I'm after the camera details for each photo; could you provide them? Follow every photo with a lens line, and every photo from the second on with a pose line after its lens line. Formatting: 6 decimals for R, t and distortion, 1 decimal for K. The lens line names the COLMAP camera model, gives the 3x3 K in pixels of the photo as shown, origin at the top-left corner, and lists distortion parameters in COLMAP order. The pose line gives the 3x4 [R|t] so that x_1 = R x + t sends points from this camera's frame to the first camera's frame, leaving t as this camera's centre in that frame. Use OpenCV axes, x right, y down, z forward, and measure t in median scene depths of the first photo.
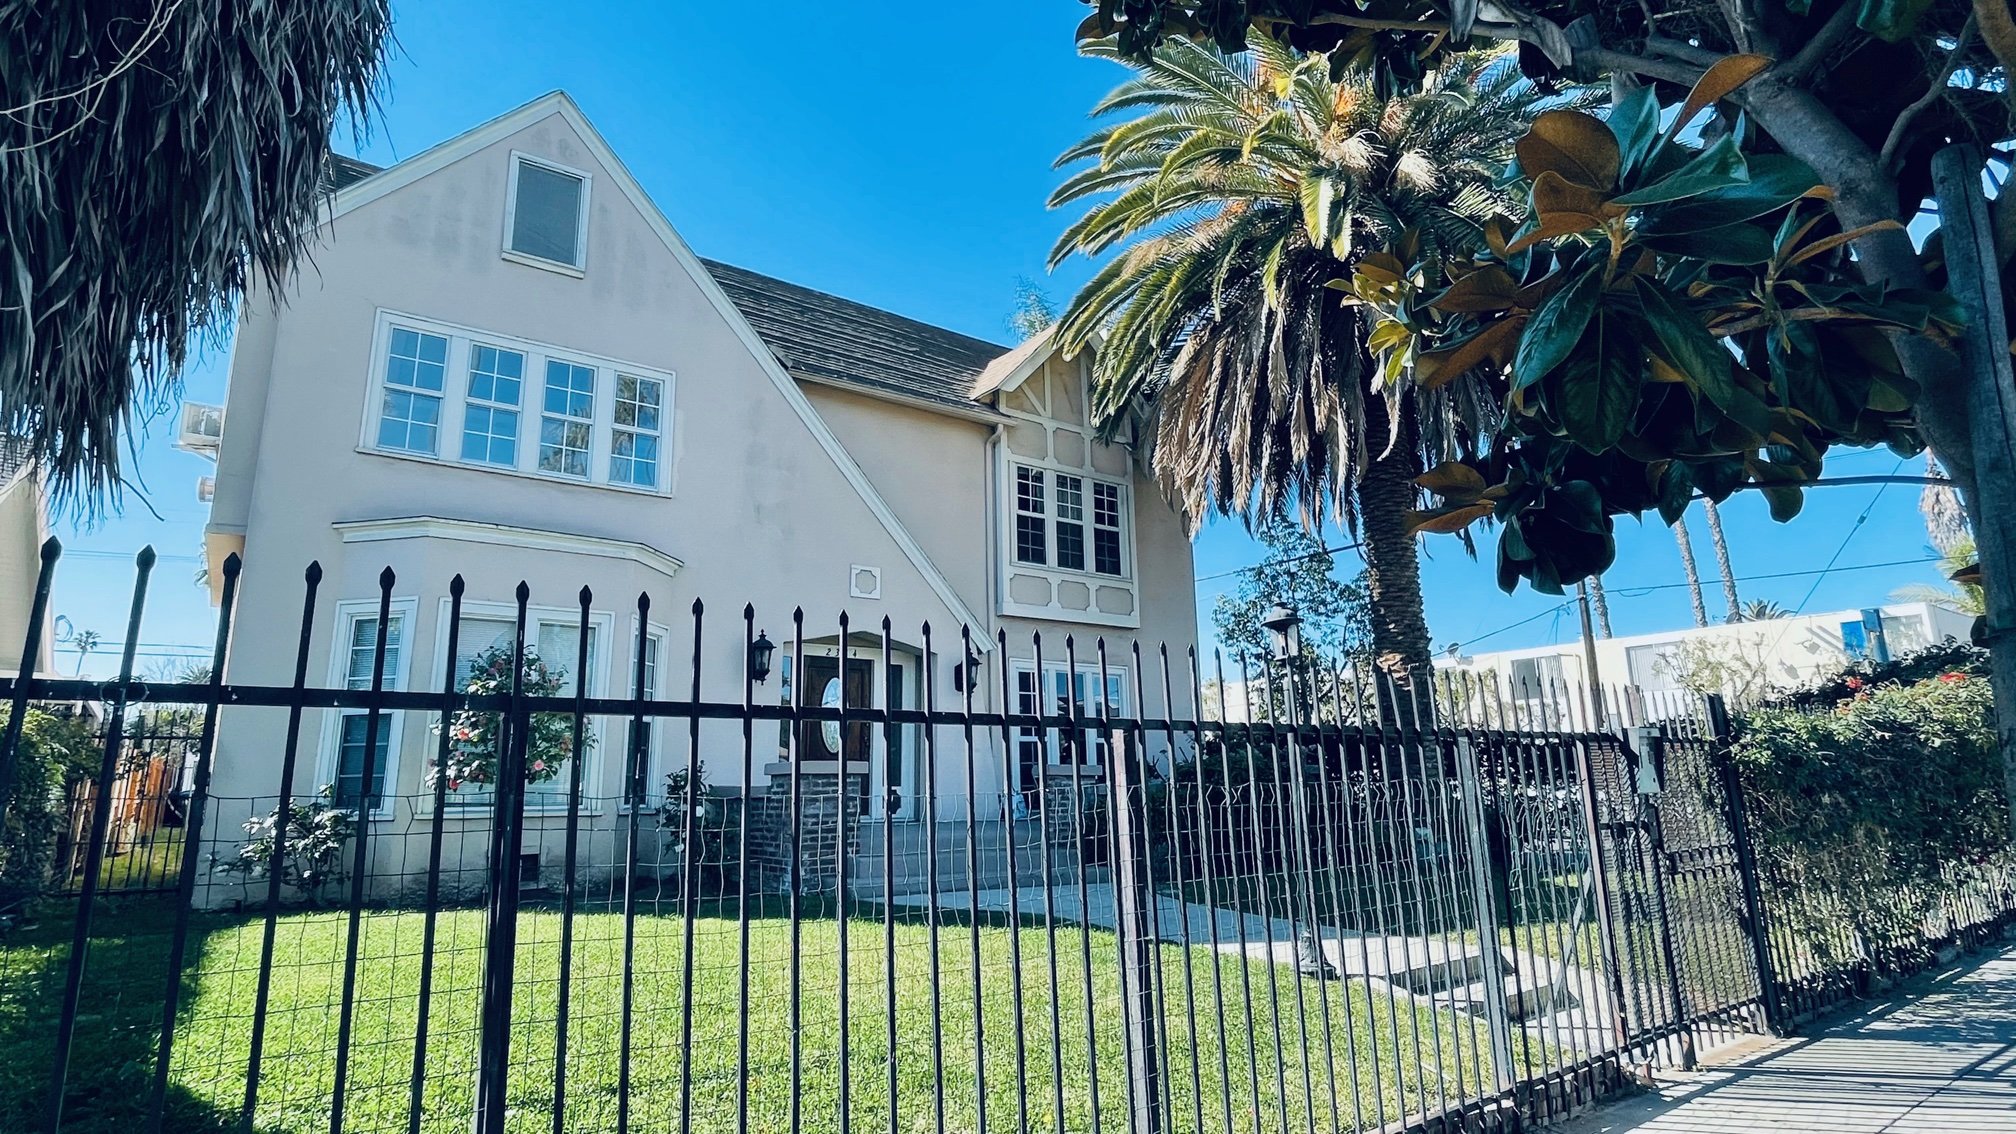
lens RADIAL K [[1050.8, 0, 1008.0], [0, 1050.8, 567.0], [0, 0, 1]] dist [0.003517, 0.000156]
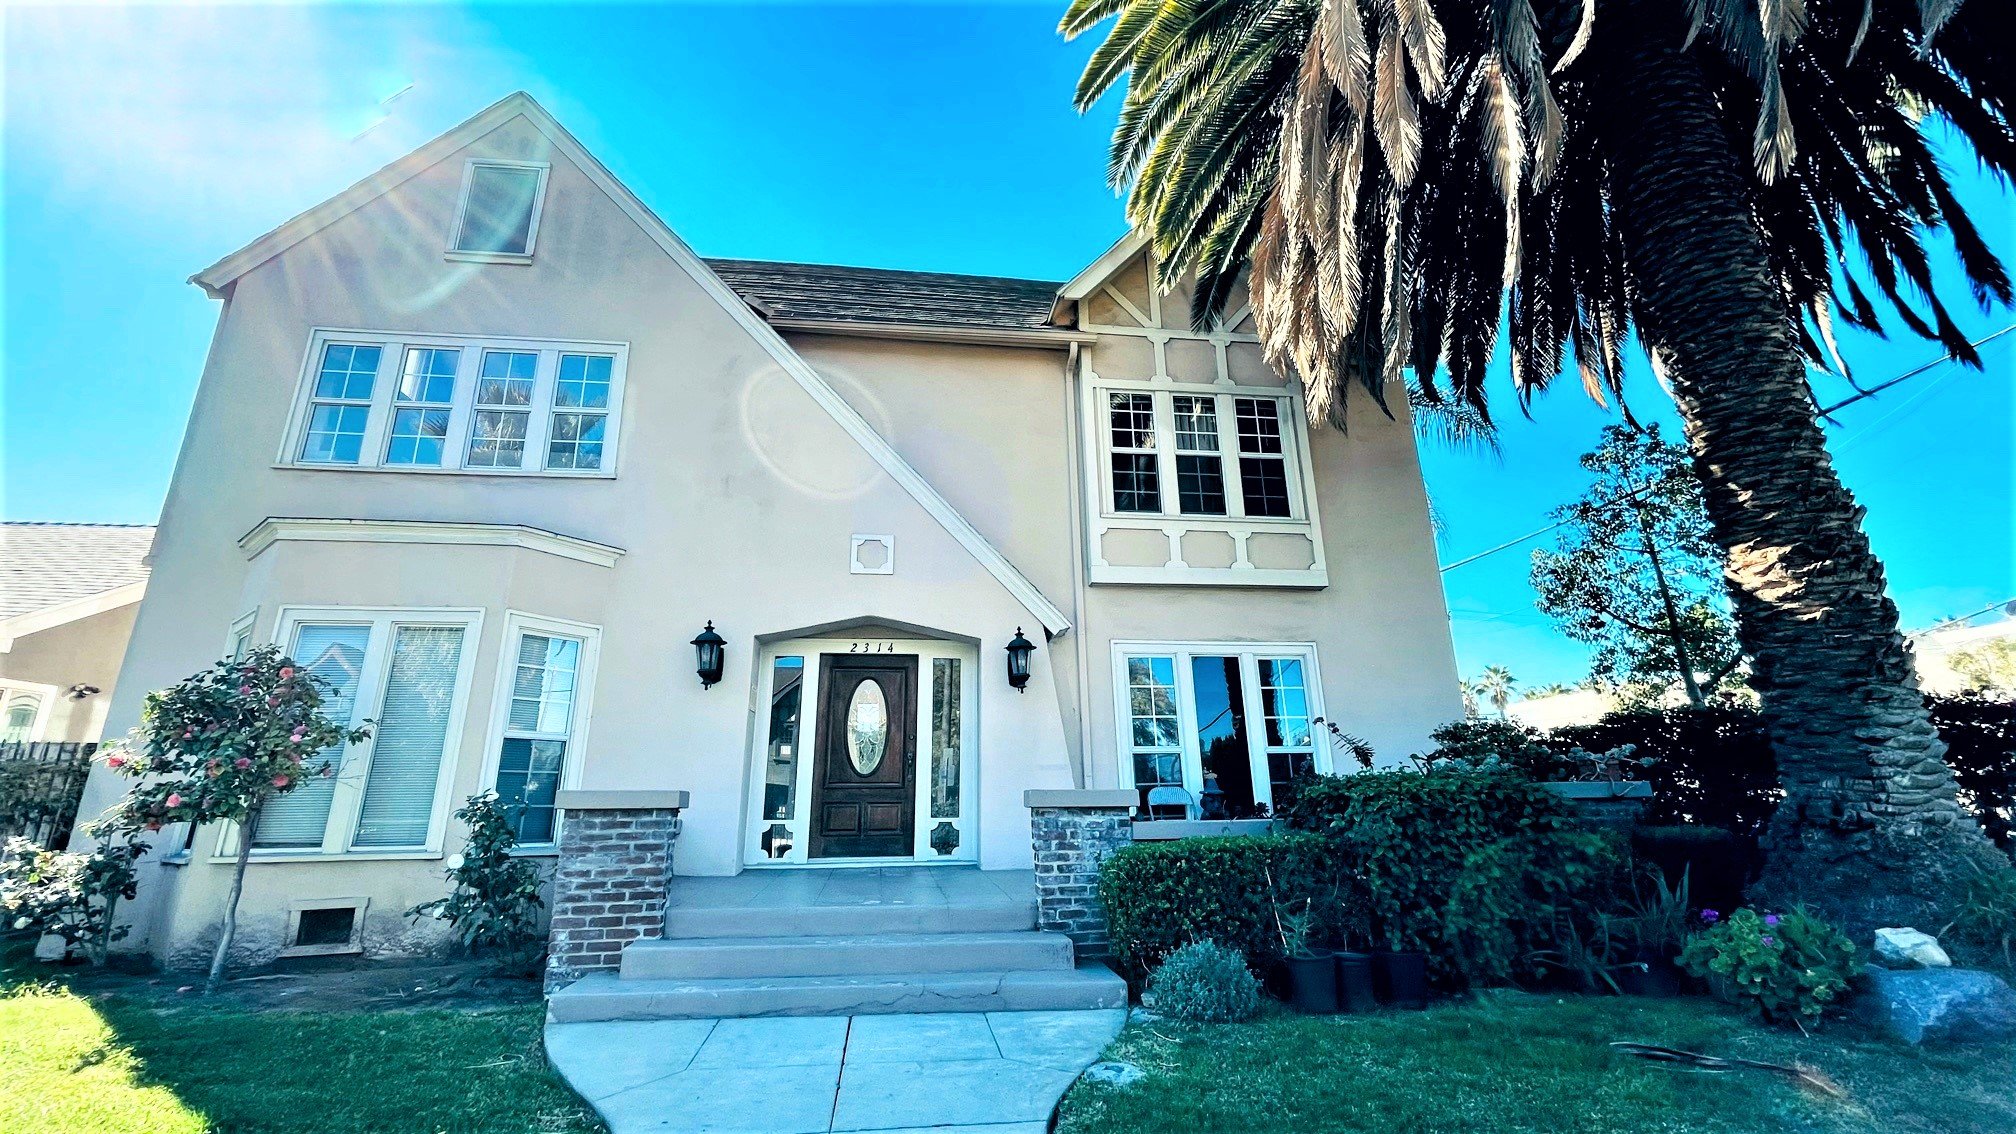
lens RADIAL K [[817.9, 0, 1008.0], [0, 817.9, 567.0], [0, 0, 1]] dist [-0.002477, -0.000263]
pose [[0.871826, -0.132485, -0.471559, 0.214146], [0.100464, 0.990624, -0.092579, 0.080373], [0.479403, 0.033338, 0.876961, 0.449928]]
